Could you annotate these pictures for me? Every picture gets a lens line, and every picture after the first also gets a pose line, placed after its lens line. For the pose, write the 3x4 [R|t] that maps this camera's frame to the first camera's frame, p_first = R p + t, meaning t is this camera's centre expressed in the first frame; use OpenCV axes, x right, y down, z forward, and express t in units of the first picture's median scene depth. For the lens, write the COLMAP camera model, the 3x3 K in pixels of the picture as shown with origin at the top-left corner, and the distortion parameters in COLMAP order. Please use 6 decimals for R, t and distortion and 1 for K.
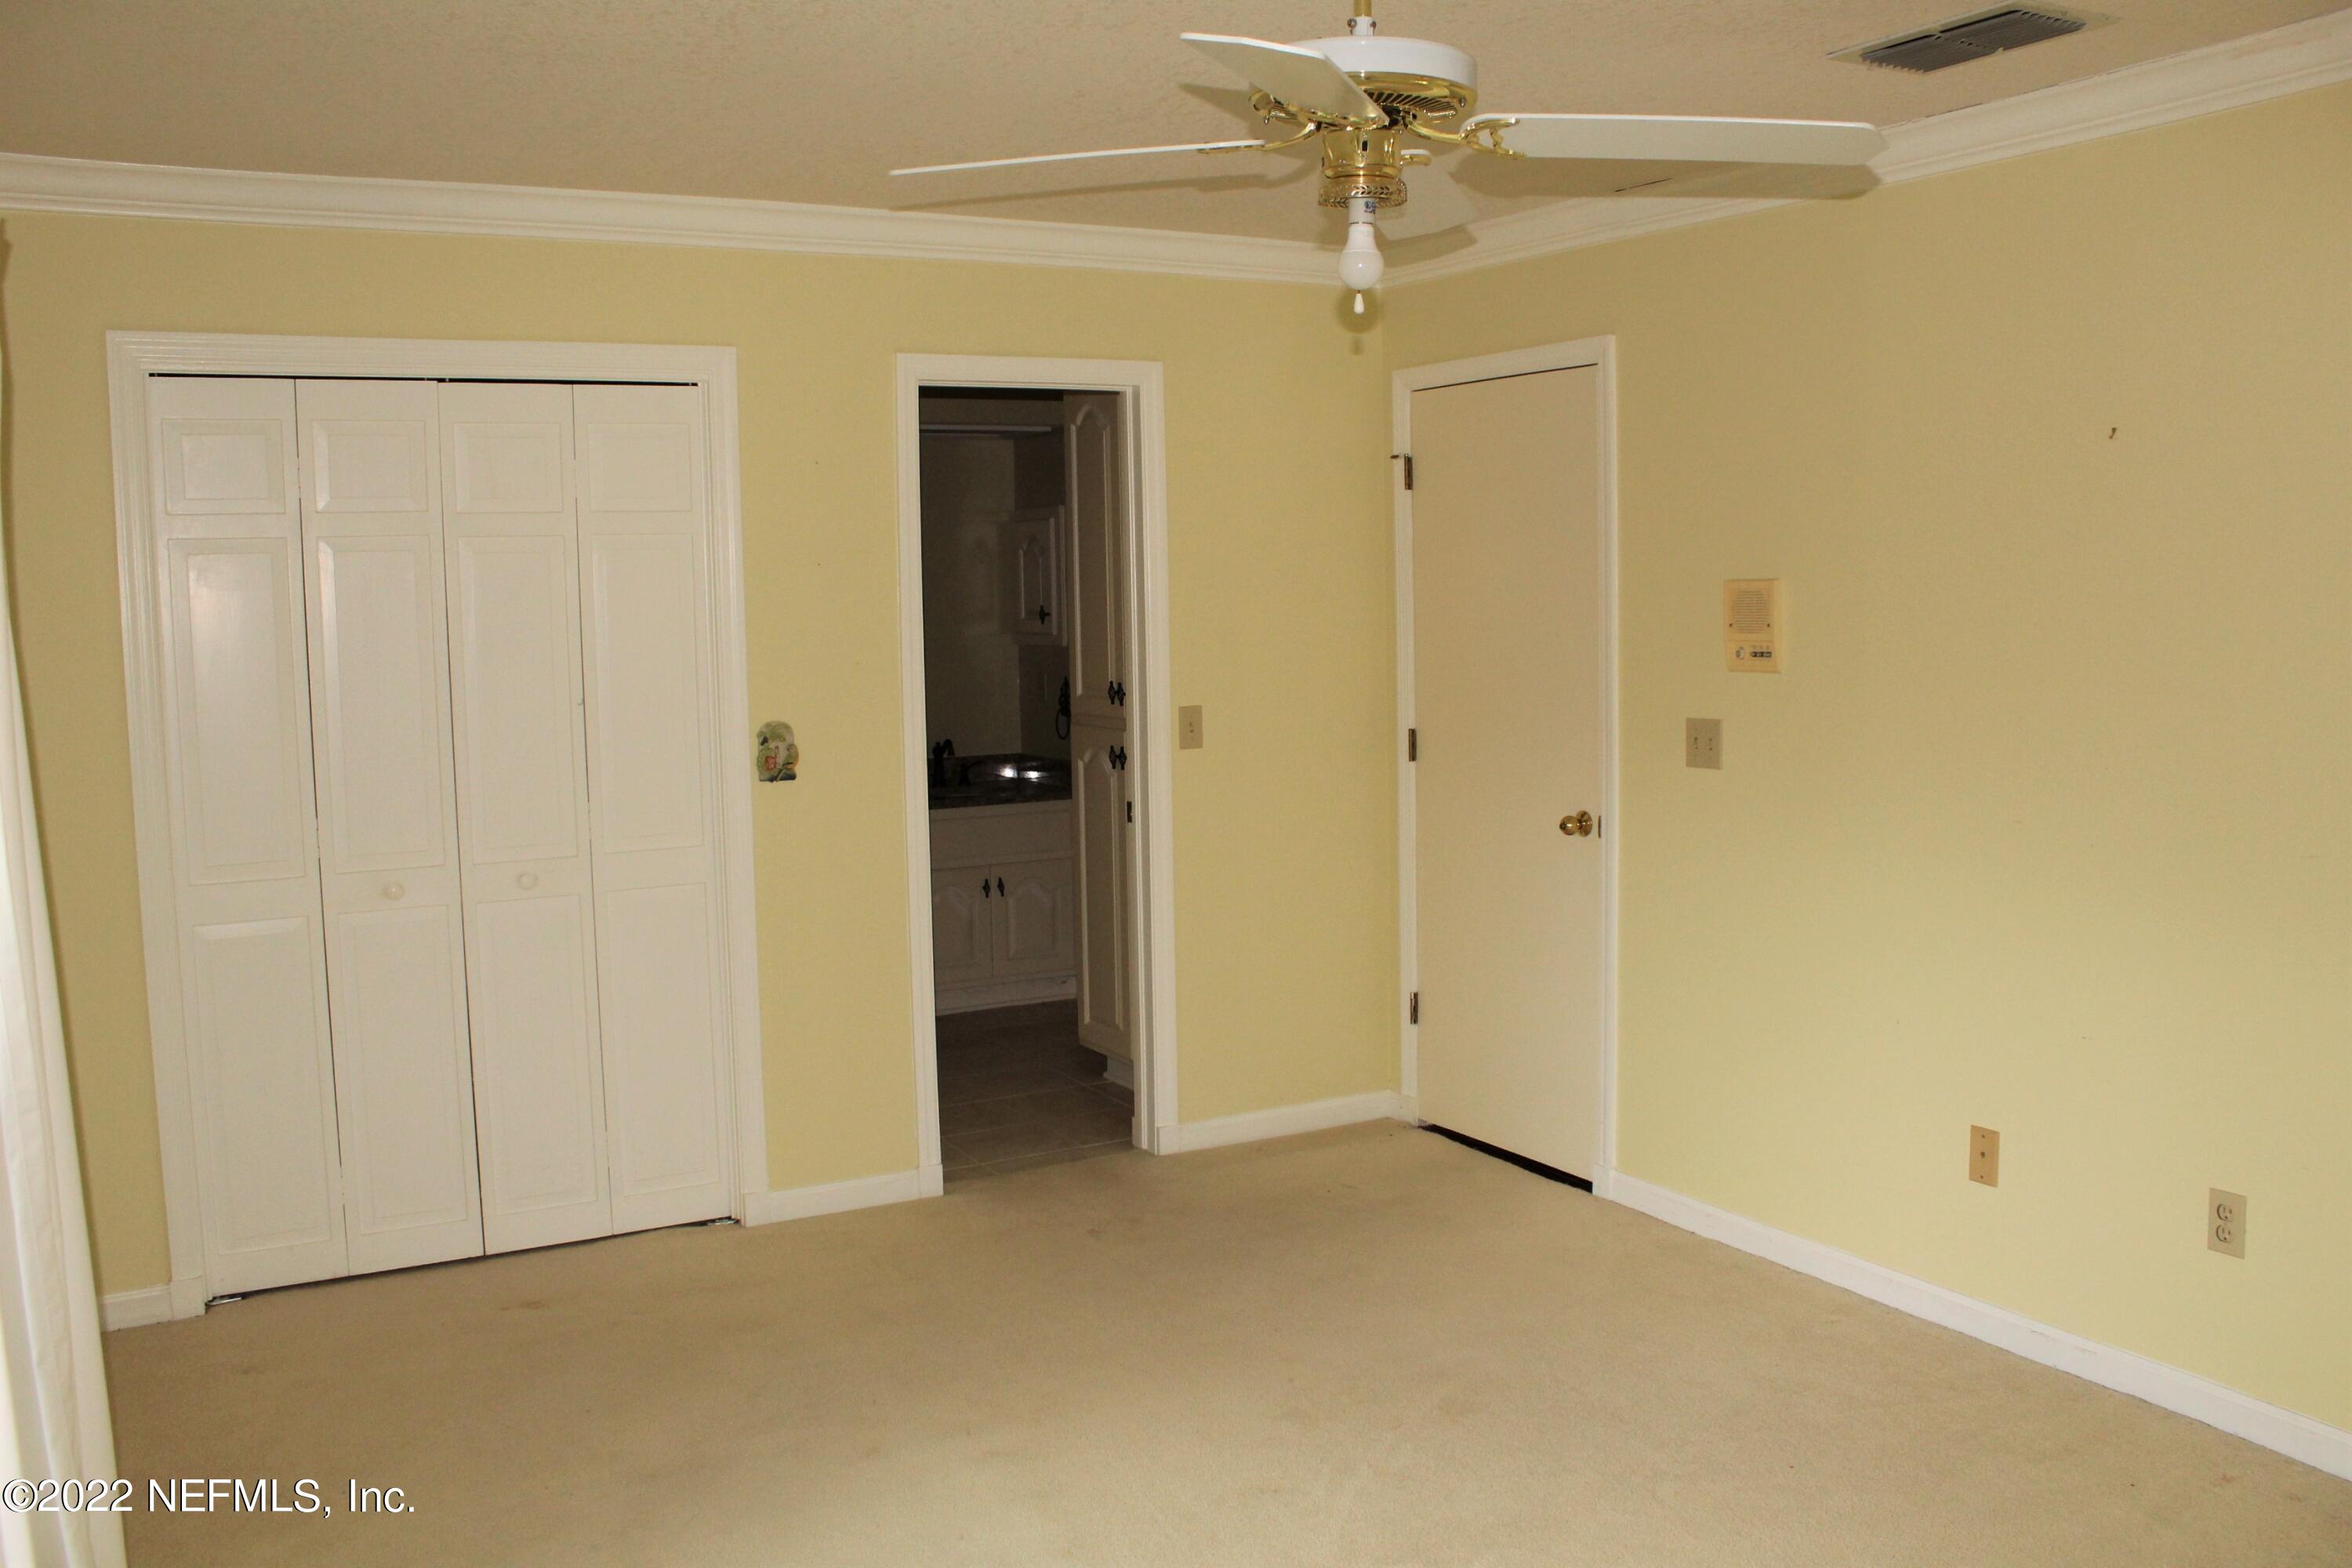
lens RADIAL K [[1998.0, 0, 1176.0], [0, 1998.0, 784.0], [0, 0, 1]] dist [-0.177106, 0.170185]
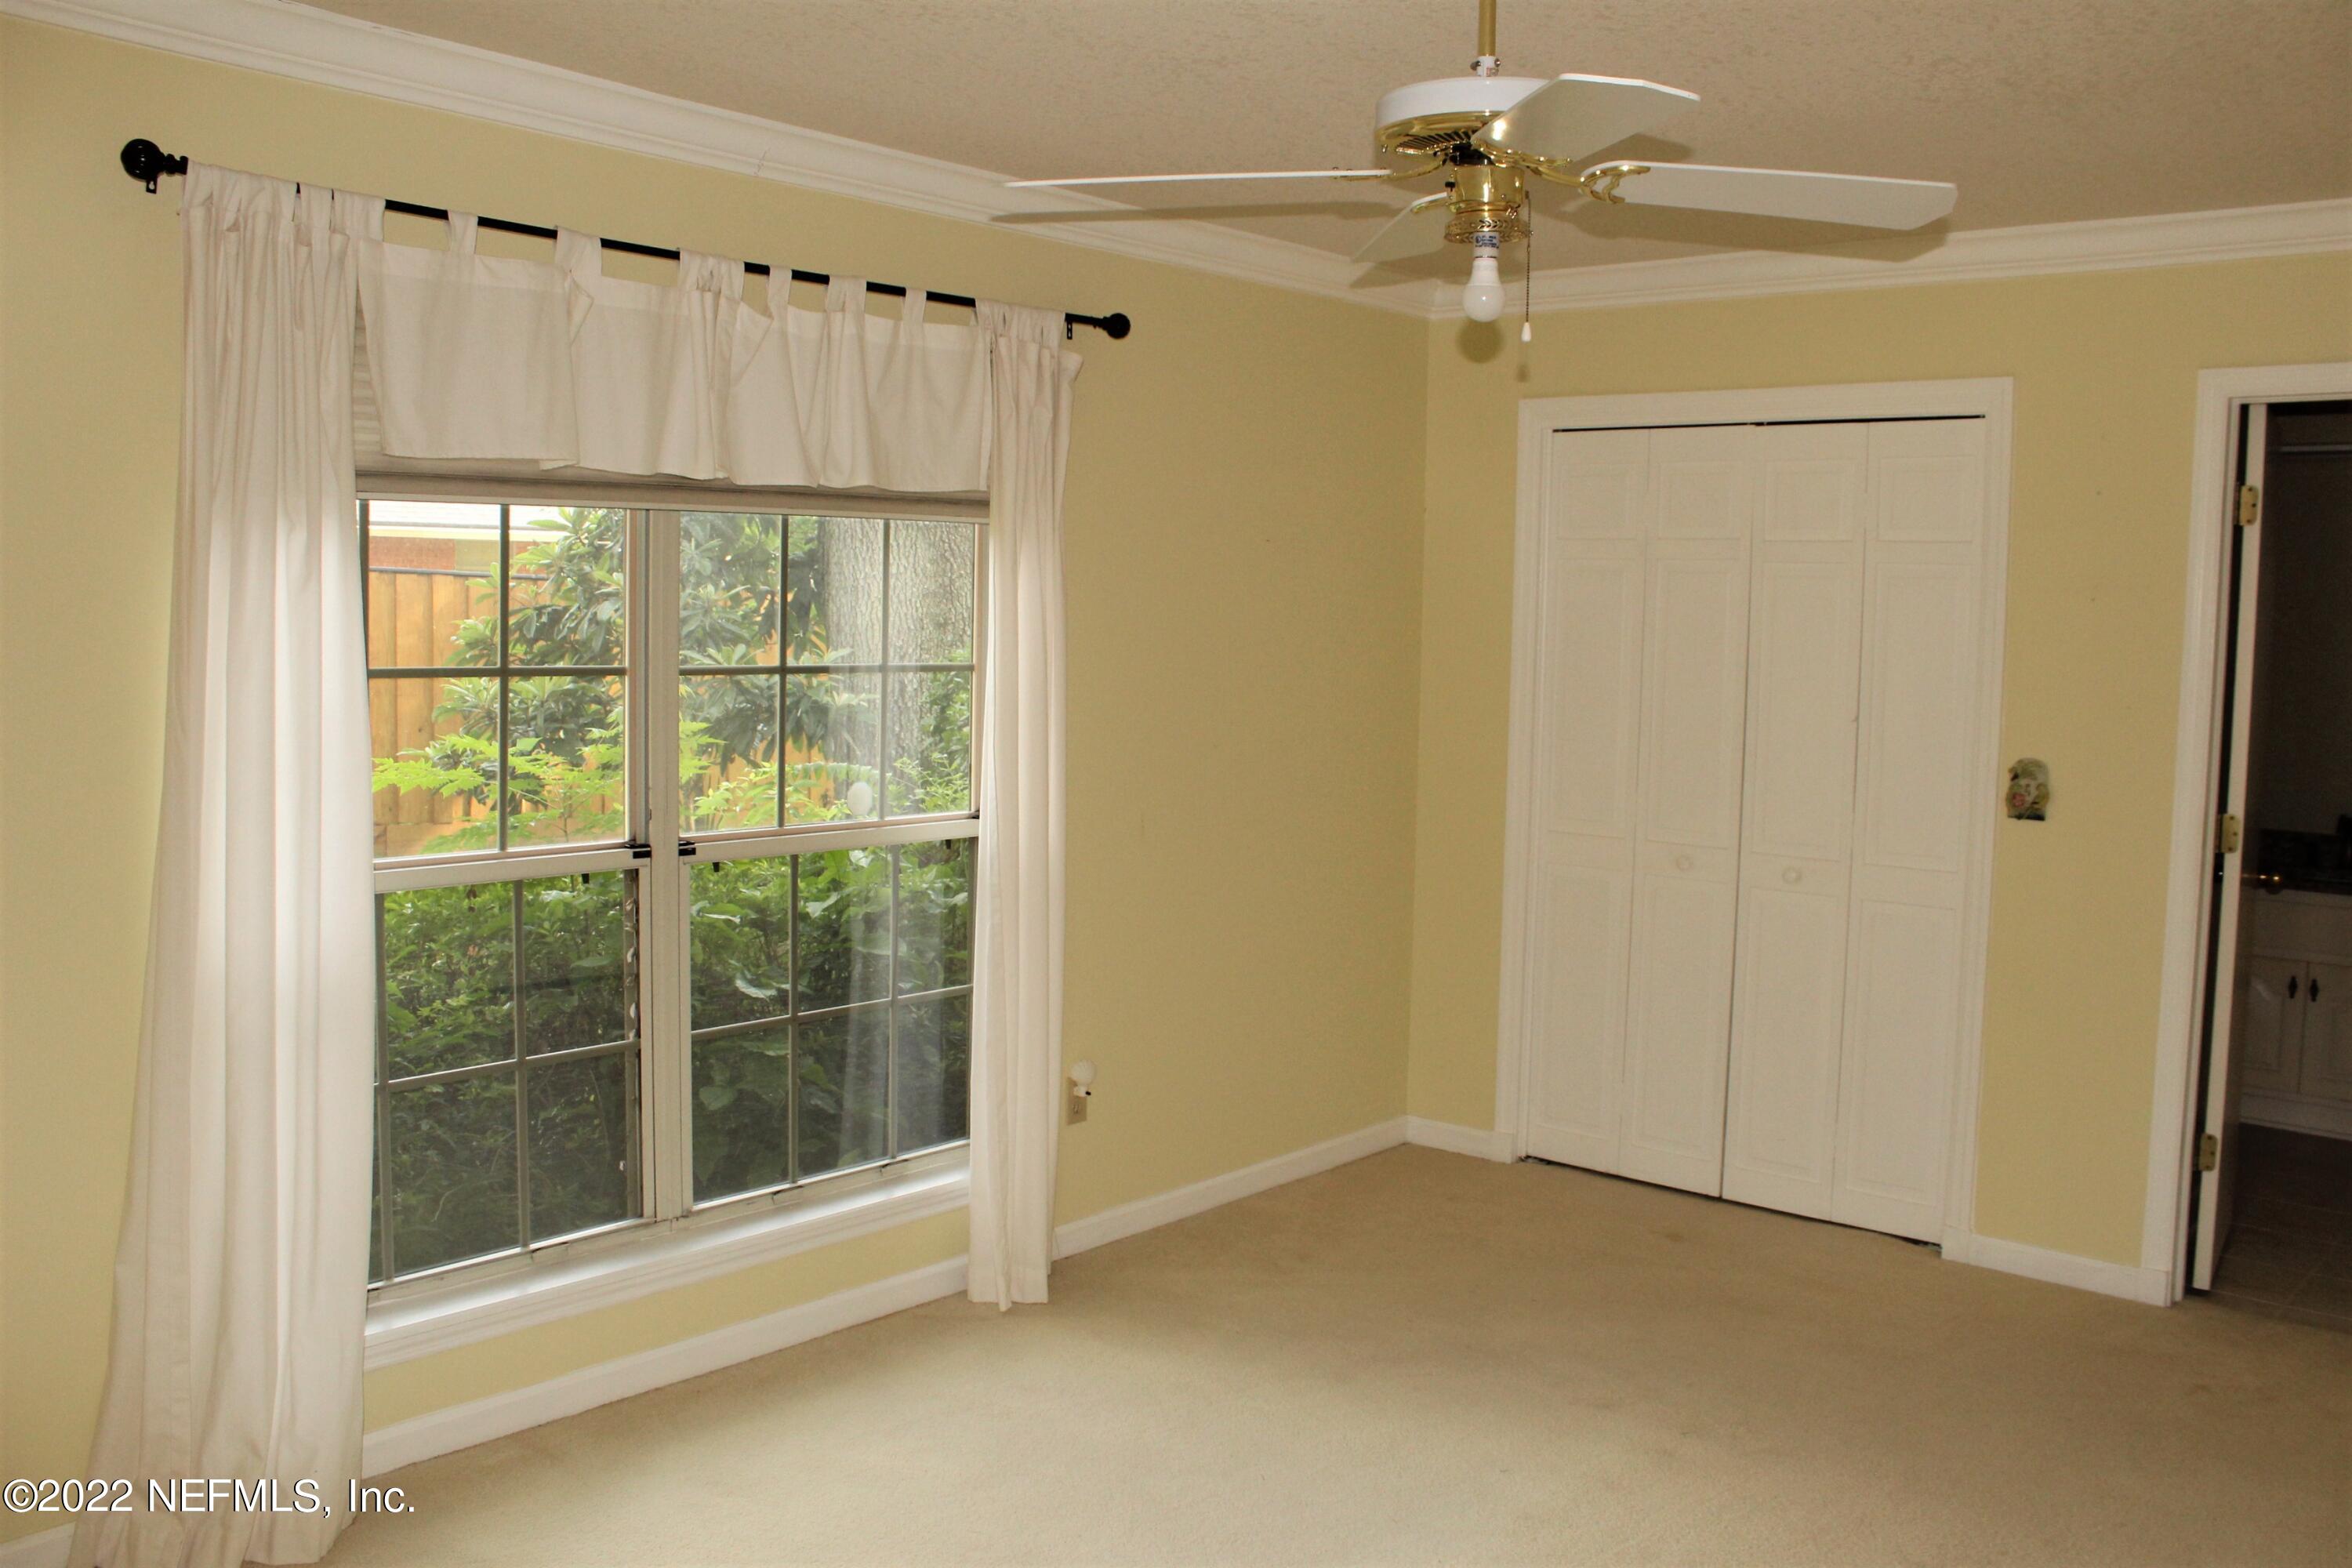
lens RADIAL K [[1998.0, 0, 1176.0], [0, 1998.0, 784.0], [0, 0, 1]] dist [-0.177106, 0.170185]
pose [[0.329404, 0.107101, -0.938095, 0.564208], [-0.121758, 0.990069, 0.070280, -0.035555], [0.936306, 0.091070, 0.339172, 0.287796]]
